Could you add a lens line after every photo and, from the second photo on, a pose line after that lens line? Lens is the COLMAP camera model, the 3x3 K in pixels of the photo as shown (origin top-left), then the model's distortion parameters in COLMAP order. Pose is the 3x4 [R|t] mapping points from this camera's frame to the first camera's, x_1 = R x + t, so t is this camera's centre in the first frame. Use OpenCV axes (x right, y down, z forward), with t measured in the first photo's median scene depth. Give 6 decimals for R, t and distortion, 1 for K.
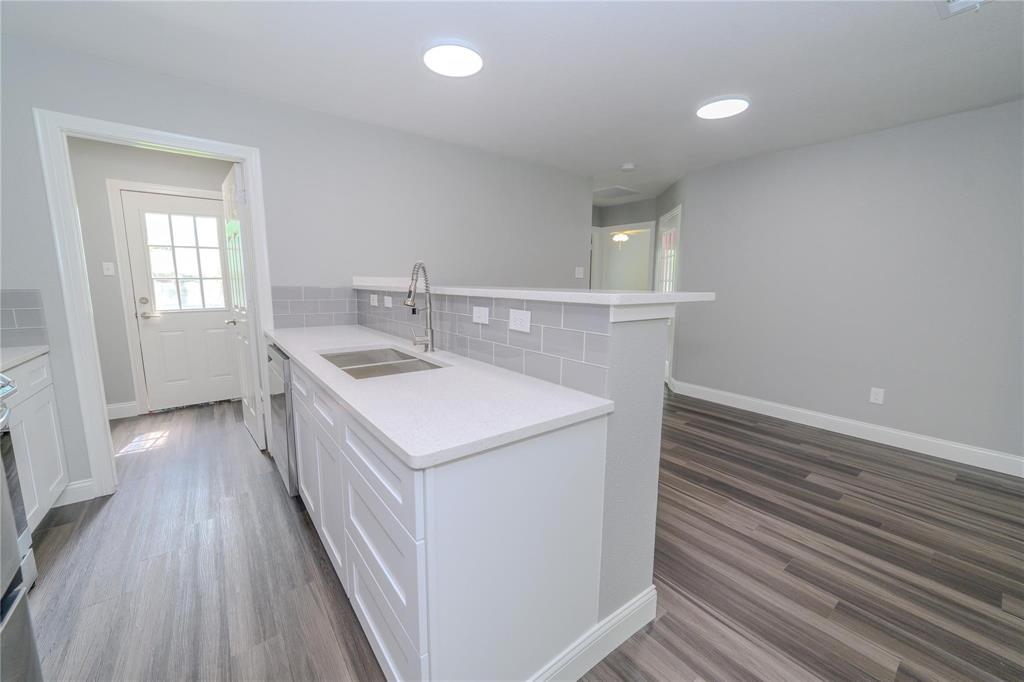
lens RADIAL K [[394.7, 0, 509.4], [0, 394.7, 338.4], [0, 0, 1]] dist [-0.007586, 0.000208]
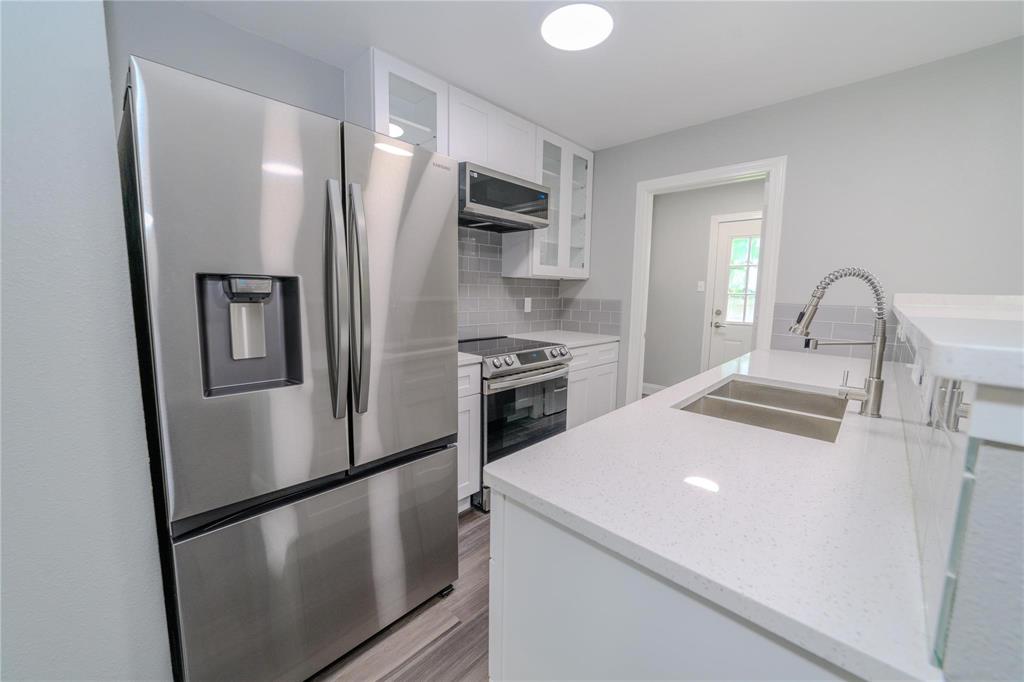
lens RADIAL K [[394.7, 0, 509.4], [0, 394.7, 338.4], [0, 0, 1]] dist [-0.007586, 0.000208]
pose [[0.138675, 0.114036, -0.983750, 0.170698], [-0.155991, 0.983463, 0.092014, -0.029813], [0.977976, 0.140696, 0.154170, 0.202584]]
